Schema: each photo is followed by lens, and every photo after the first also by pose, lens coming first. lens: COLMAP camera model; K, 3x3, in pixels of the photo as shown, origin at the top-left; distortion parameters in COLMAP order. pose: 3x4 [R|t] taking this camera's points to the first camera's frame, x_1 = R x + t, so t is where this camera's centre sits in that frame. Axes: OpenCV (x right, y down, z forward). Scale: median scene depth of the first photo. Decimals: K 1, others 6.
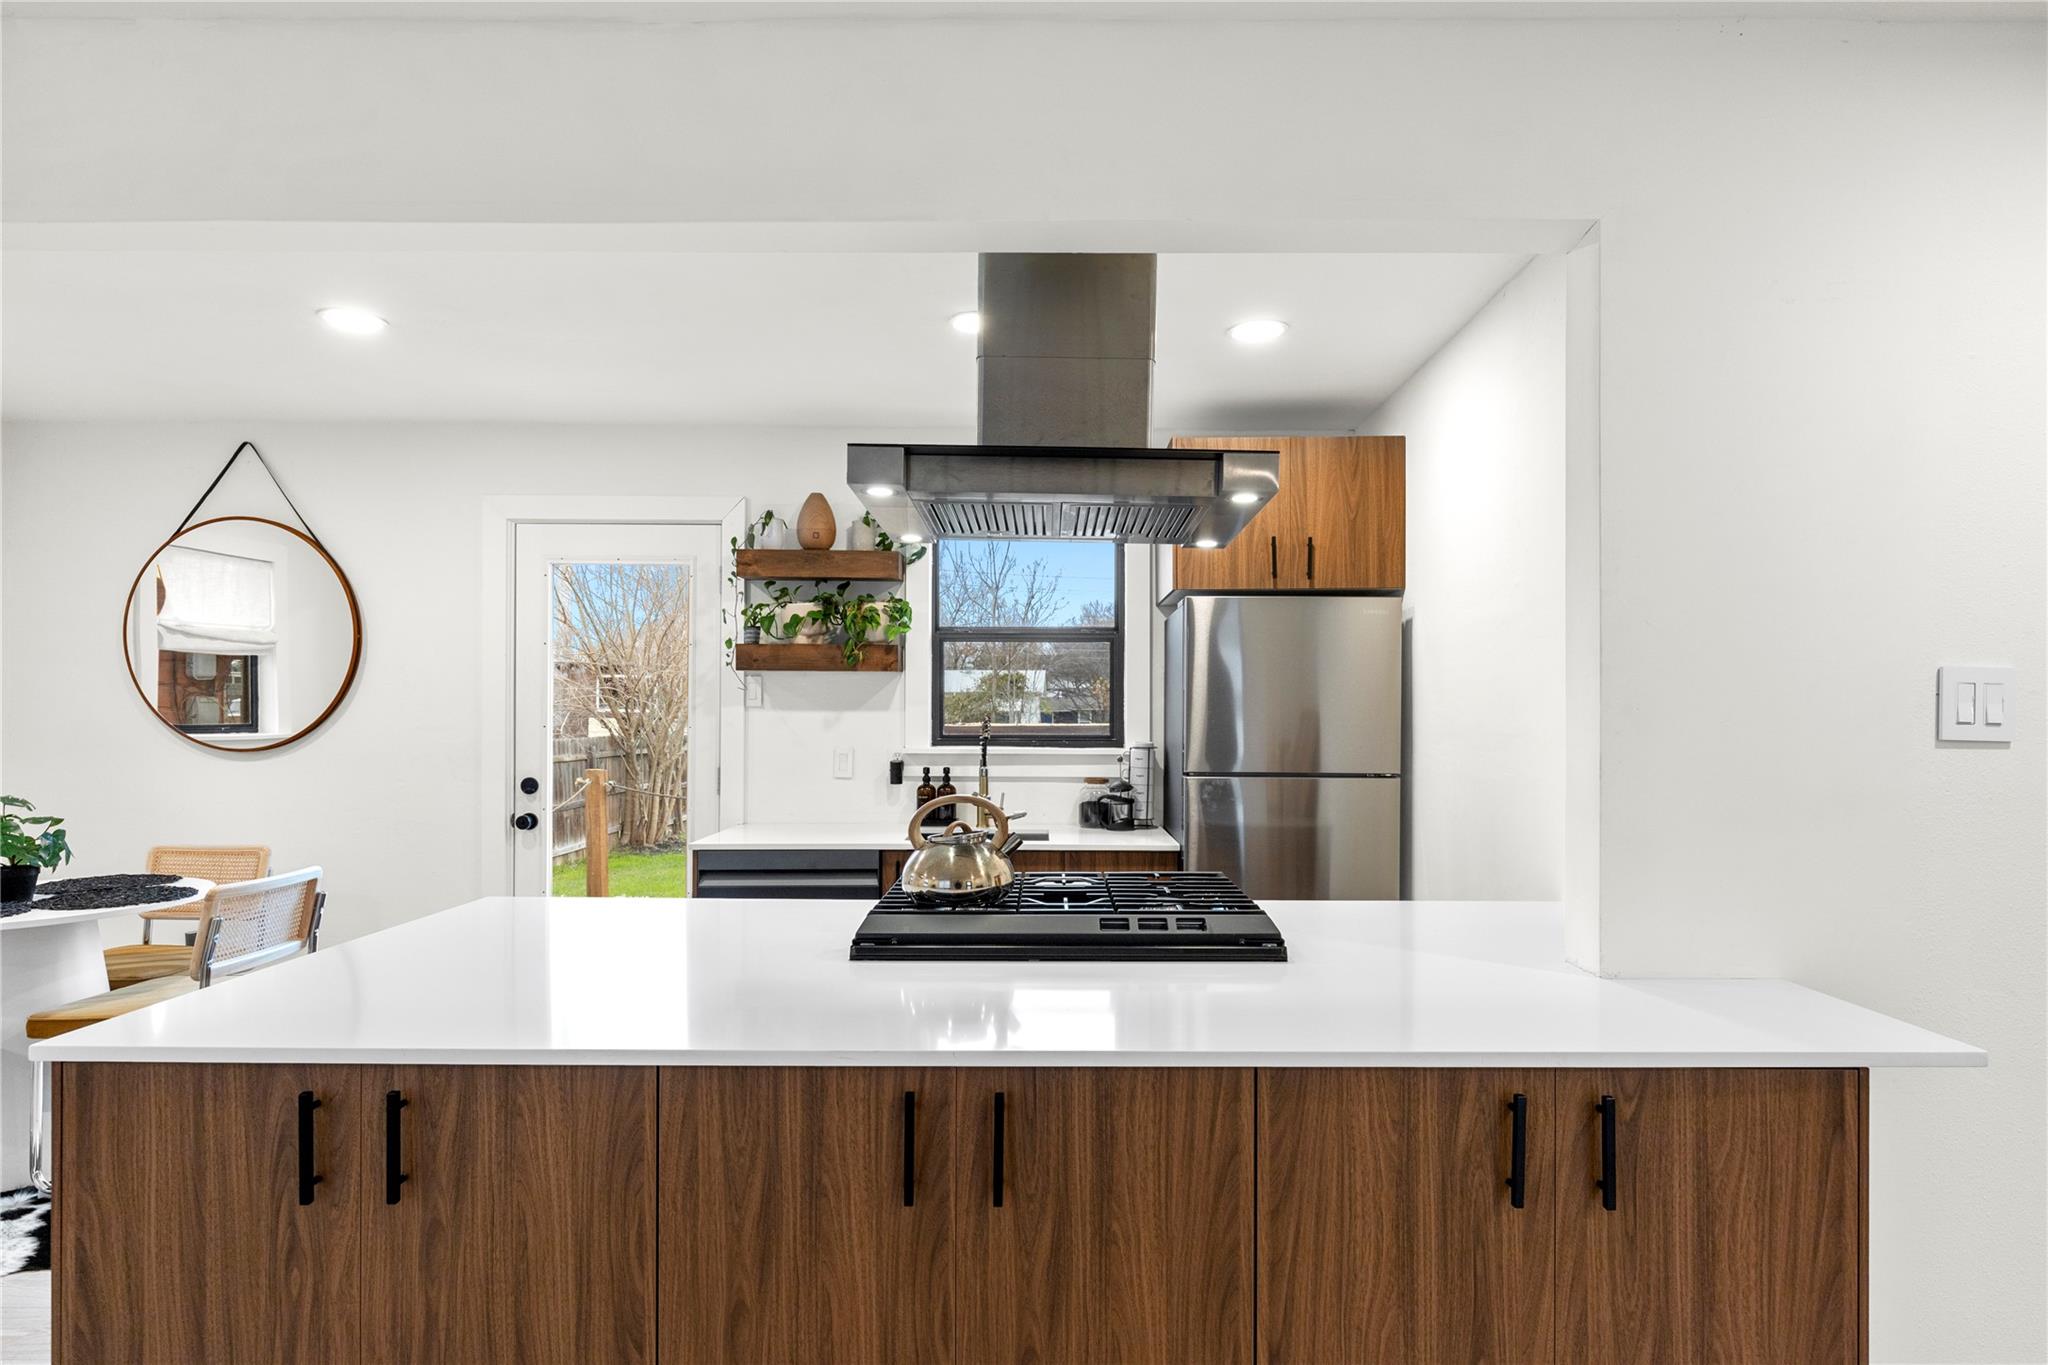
lens RADIAL K [[1107.6, 0, 1046.1], [0, 1107.6, 723.5], [0, 0, 1]] dist [0.001611, 0.000277]
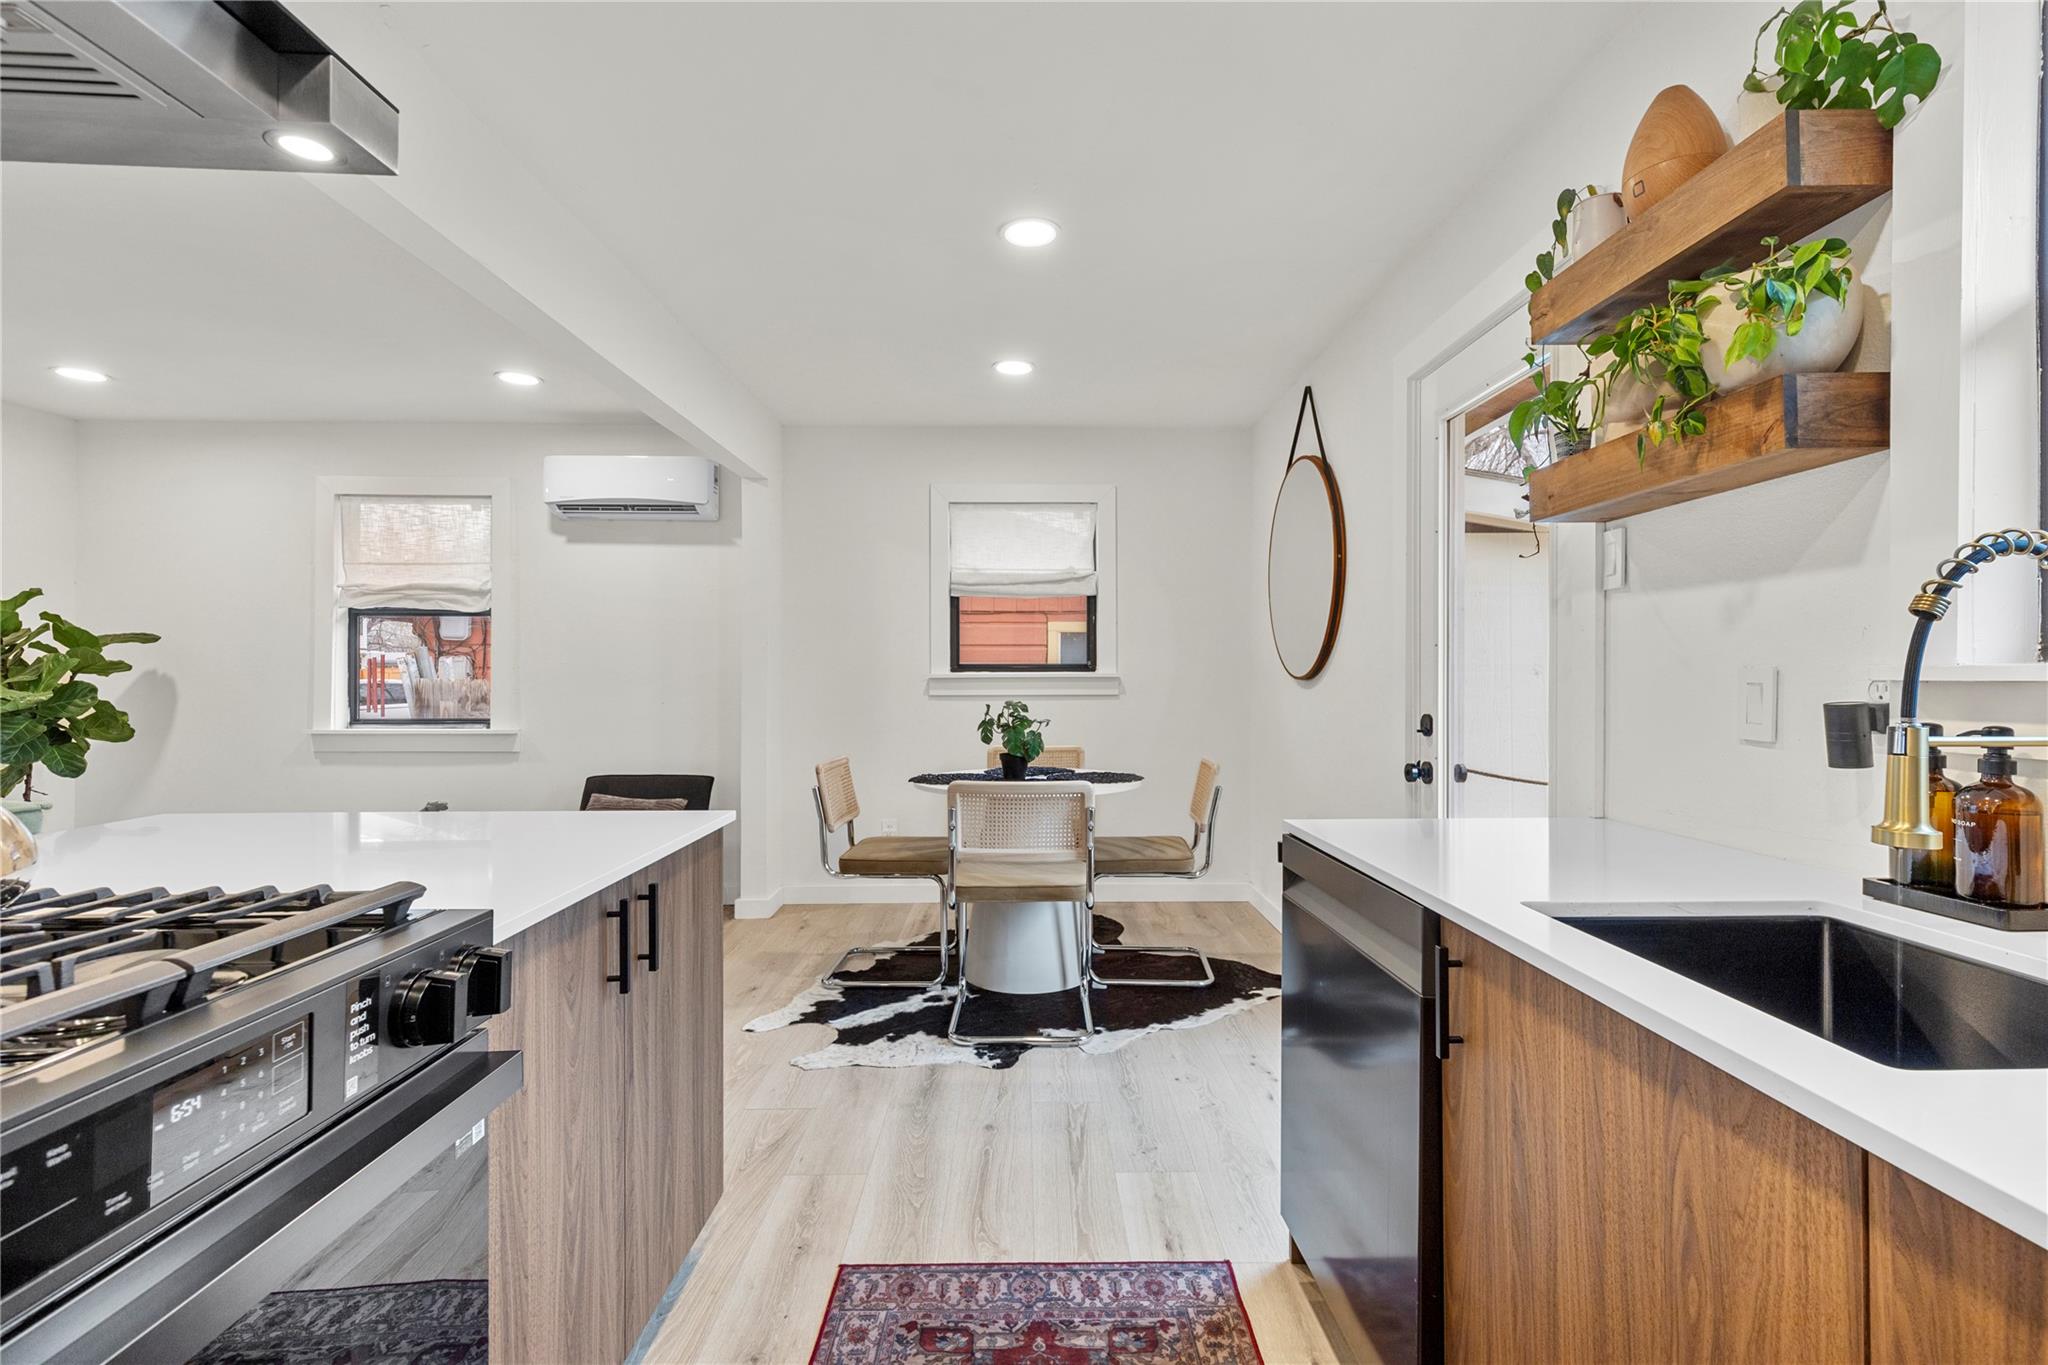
lens RADIAL K [[940.0, 0, 1024.0], [0, 940.0, 682.5], [0, 0, 1]] dist [0.000089, 0.000203]
pose [[0.017927, 0.002141, -0.999837, 0.166653], [-0.010328, 0.999945, 0.001956, 0.030486], [0.999786, 0.010291, 0.017949, 0.749254]]
